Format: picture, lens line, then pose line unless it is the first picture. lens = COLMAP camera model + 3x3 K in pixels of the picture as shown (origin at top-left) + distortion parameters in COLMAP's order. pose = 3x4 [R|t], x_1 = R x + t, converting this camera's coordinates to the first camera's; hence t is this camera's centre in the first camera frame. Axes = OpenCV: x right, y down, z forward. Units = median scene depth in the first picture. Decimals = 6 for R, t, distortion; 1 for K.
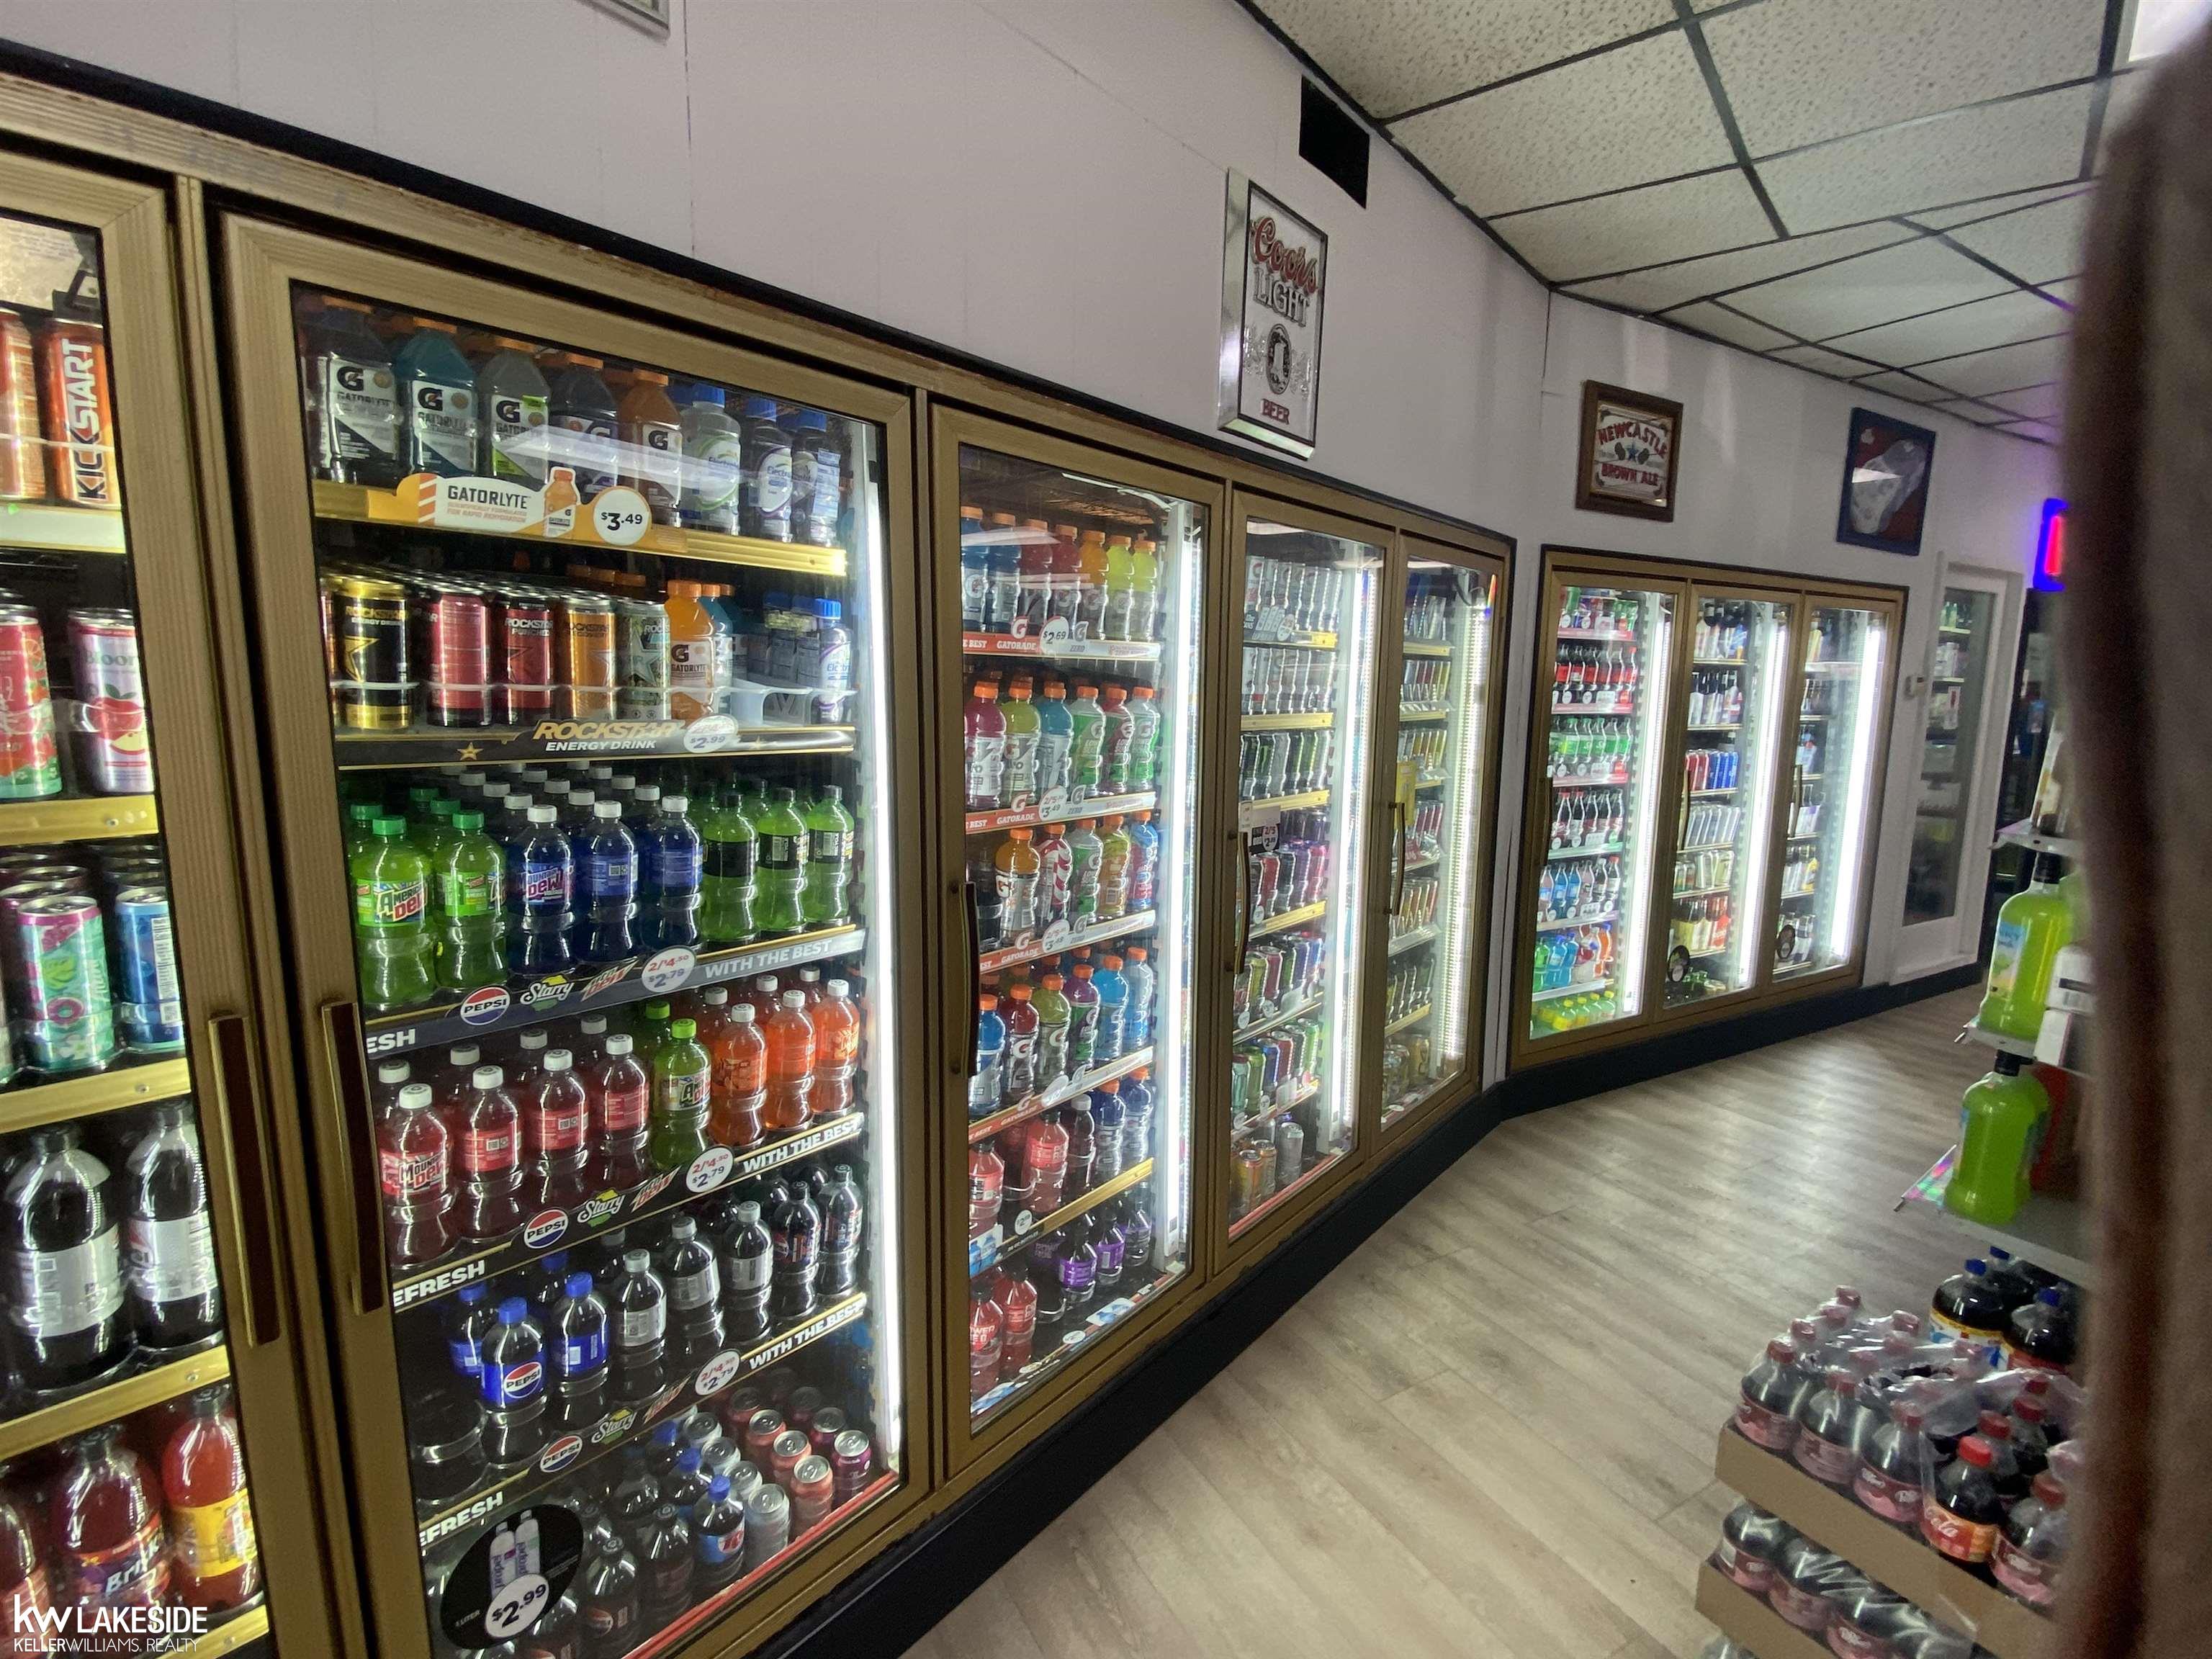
lens RADIAL K [[1029.0, 0, 1110.6], [0, 1029.0, 839.9], [0, 0, 1]] dist [0.016158, -0.019026]
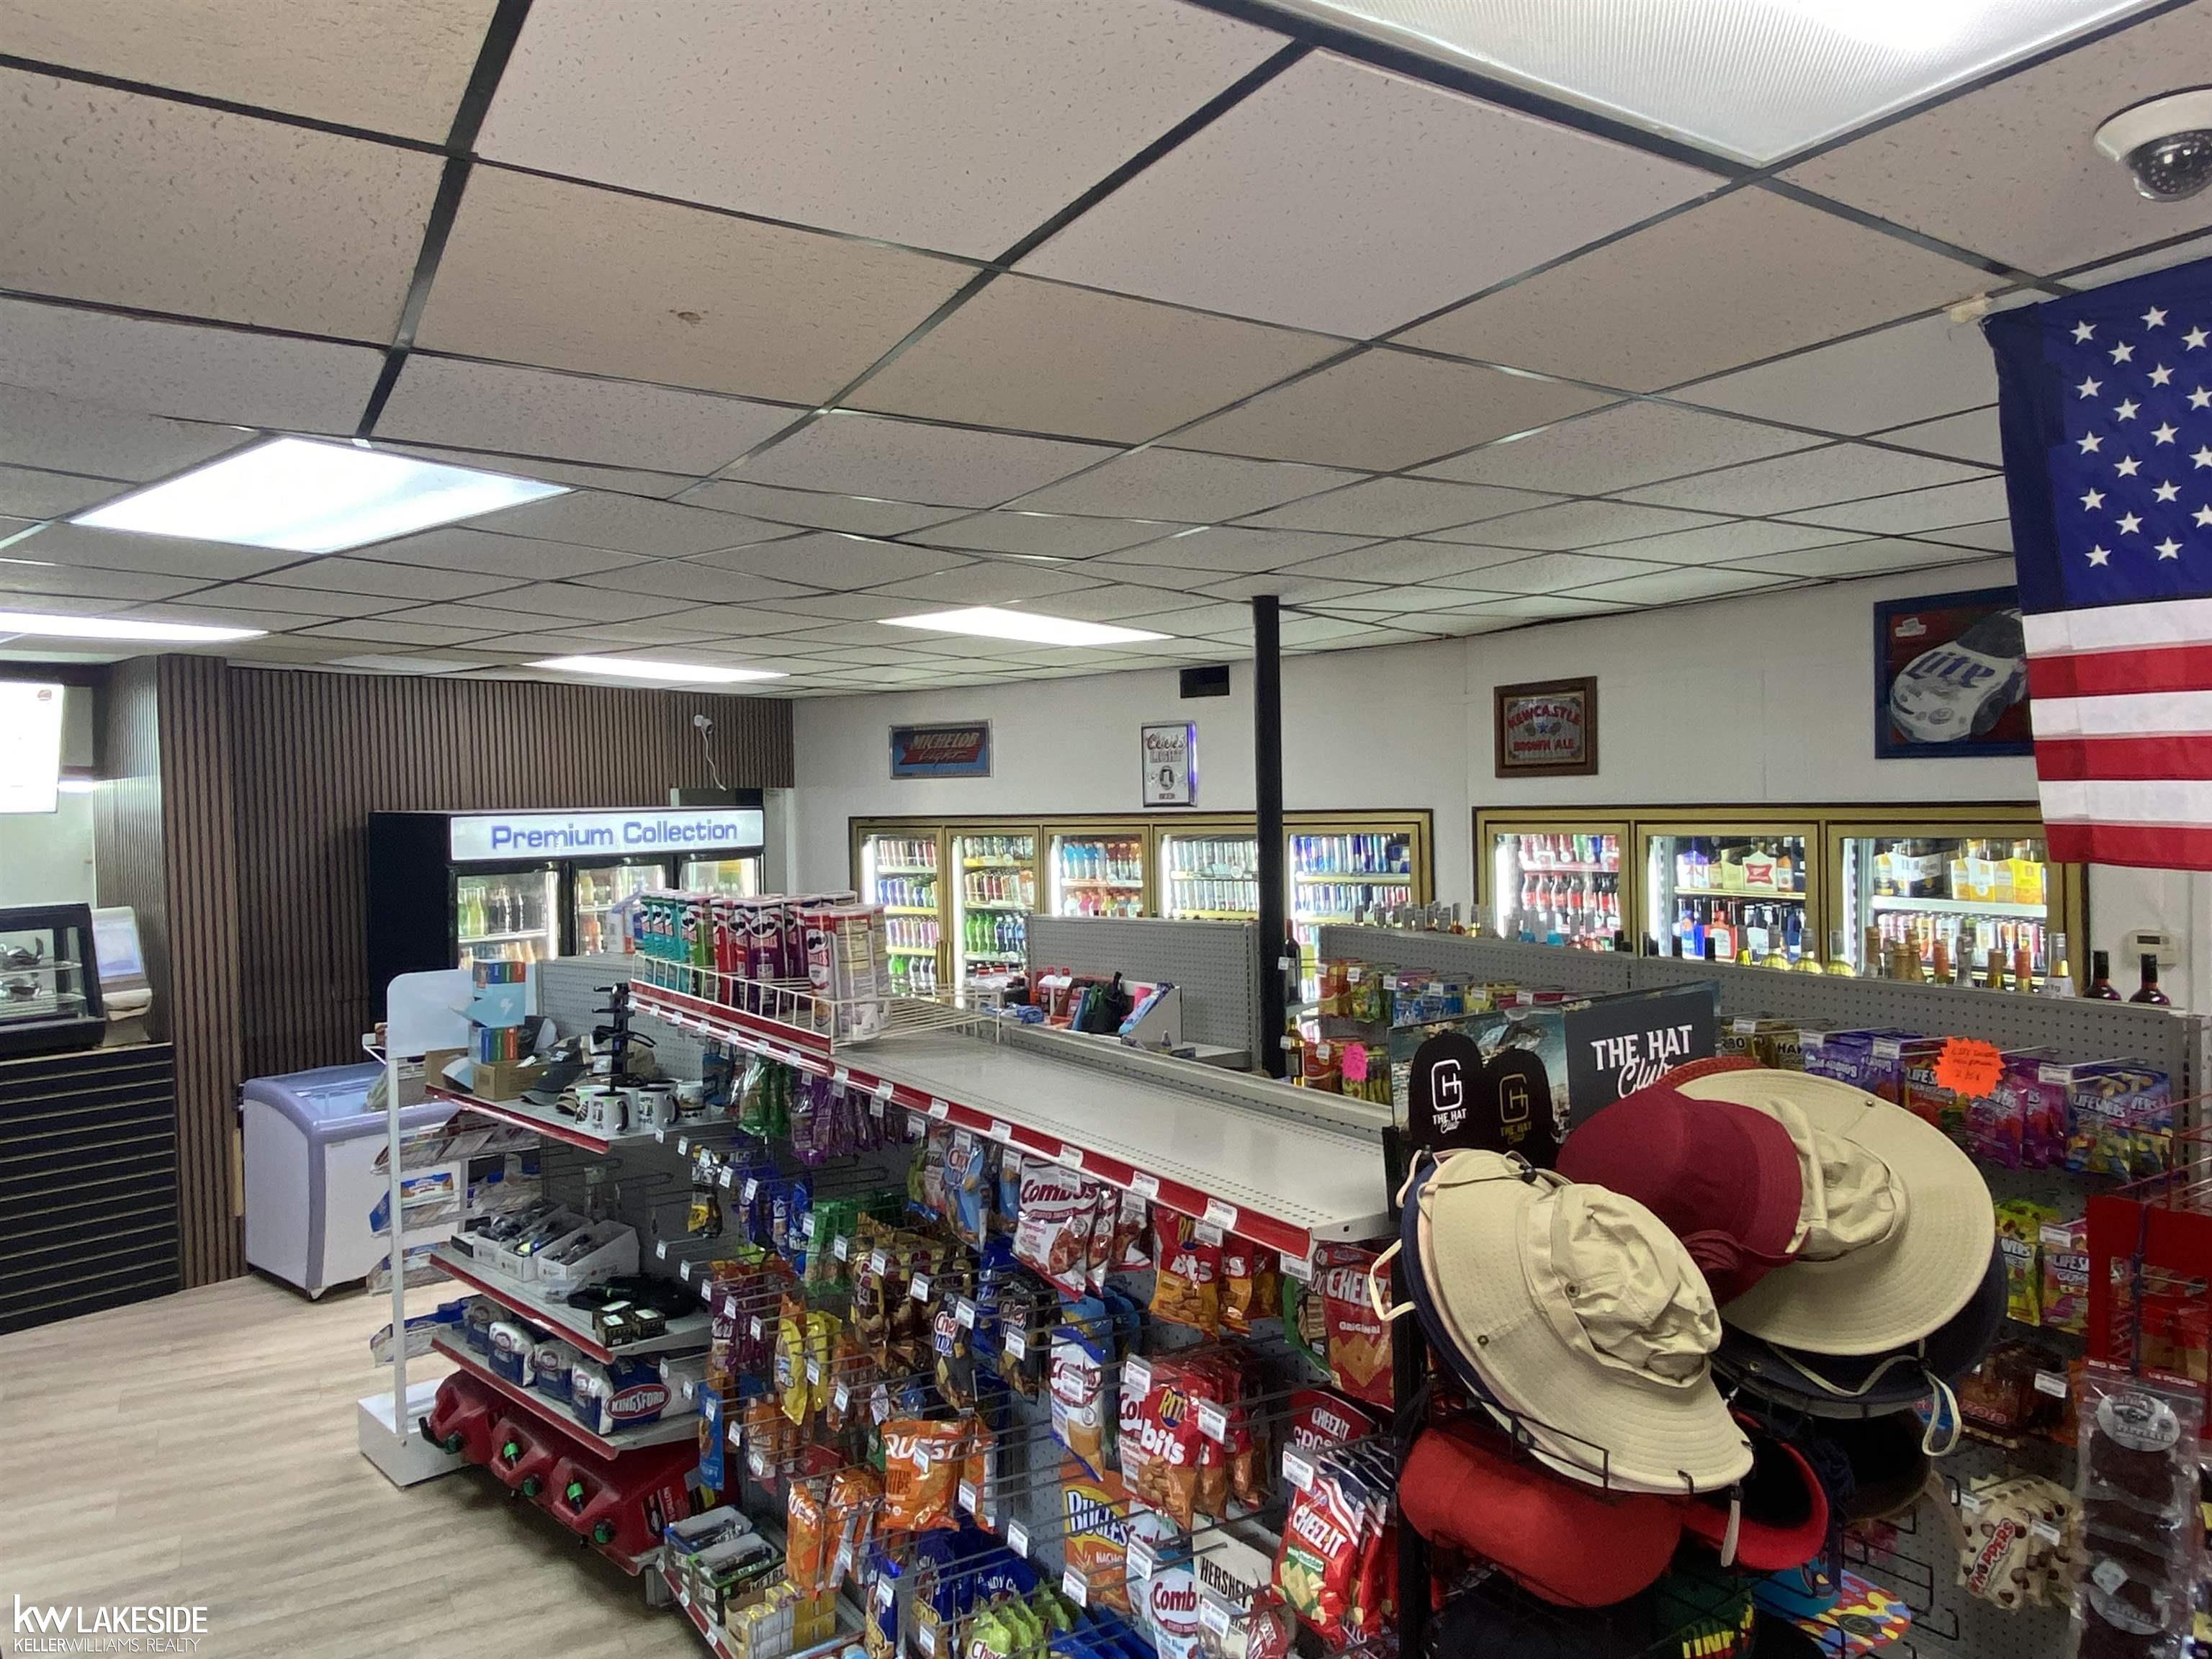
lens RADIAL K [[1424.2, 0, 1096.2], [0, 1424.2, 823.9], [0, 0, 1]] dist [0.016259, -0.011164]
pose [[0.031234, 0.006111, -0.999493, 4.032462], [-0.124031, 0.992276, 0.002191, -0.356902], [0.991787, 0.123900, 0.031751, 0.767959]]
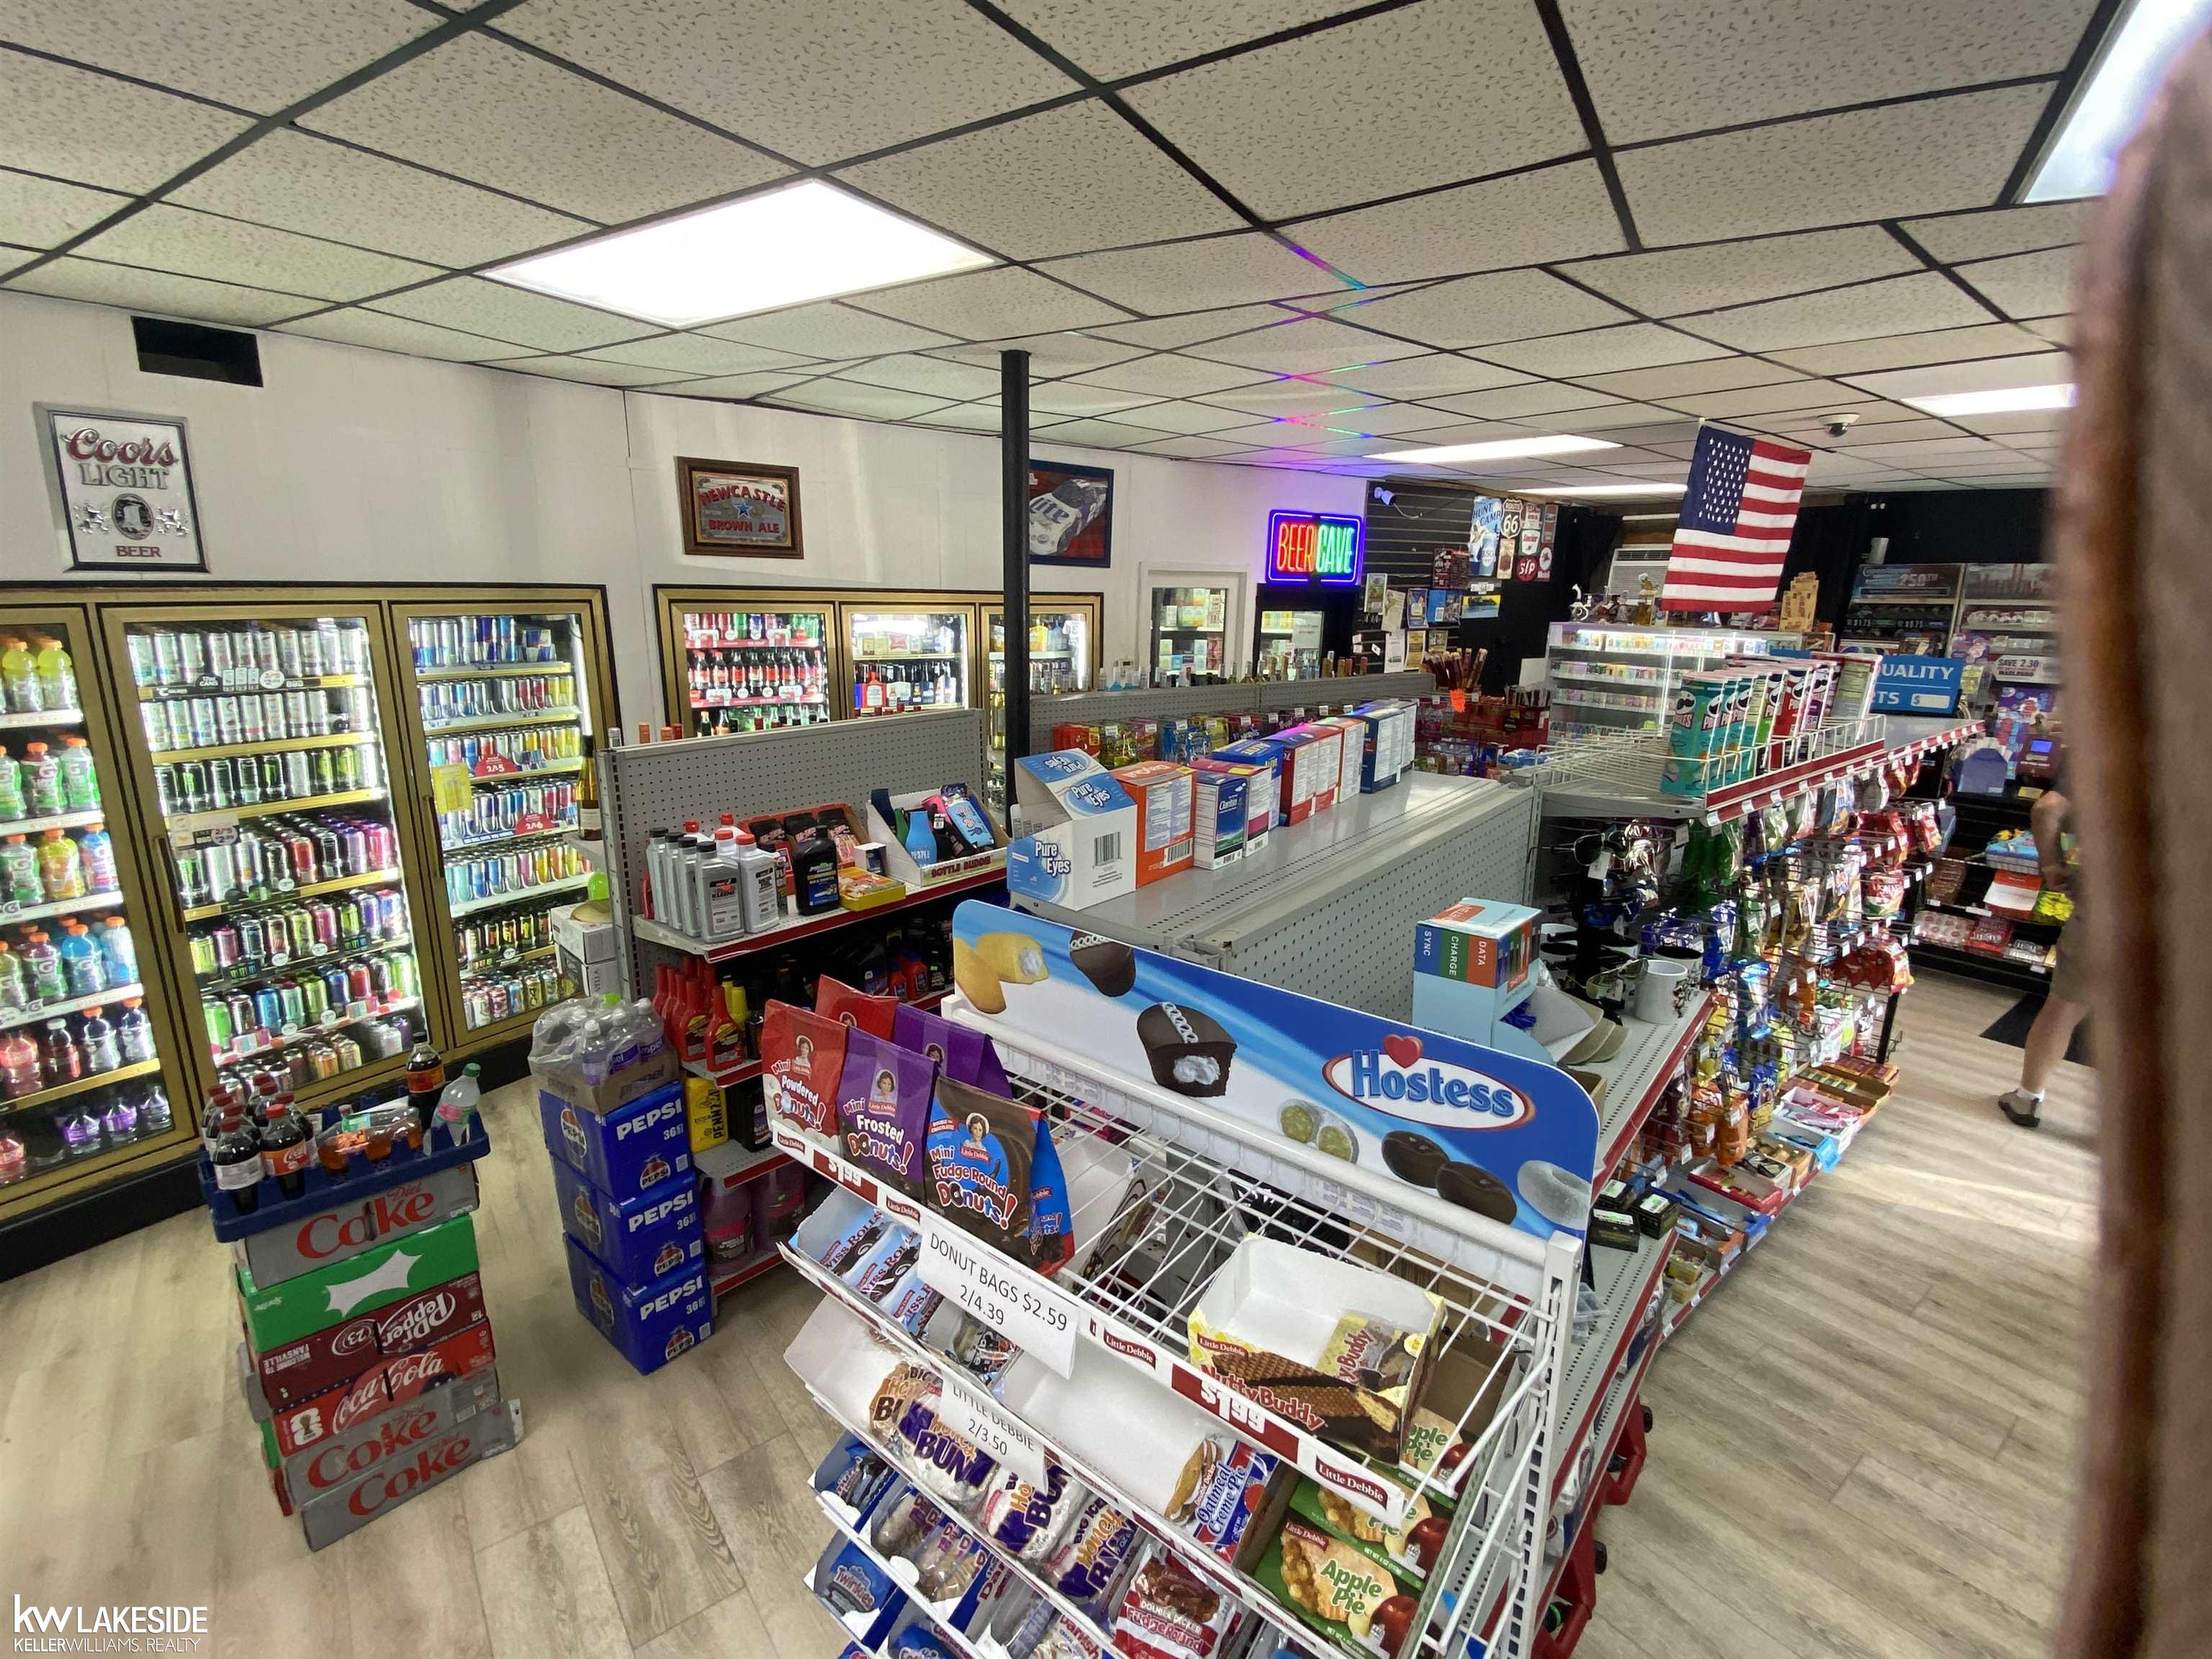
lens RADIAL K [[1029.0, 0, 1113.4], [0, 1029.0, 840.8], [0, 0, 1]] dist [0.016158, -0.019026]
pose [[0.988575, -0.025274, 0.148595, 1.392684], [0.010673, 0.995105, 0.098248, -0.147252], [-0.150351, -0.095540, 0.984006, -0.720044]]
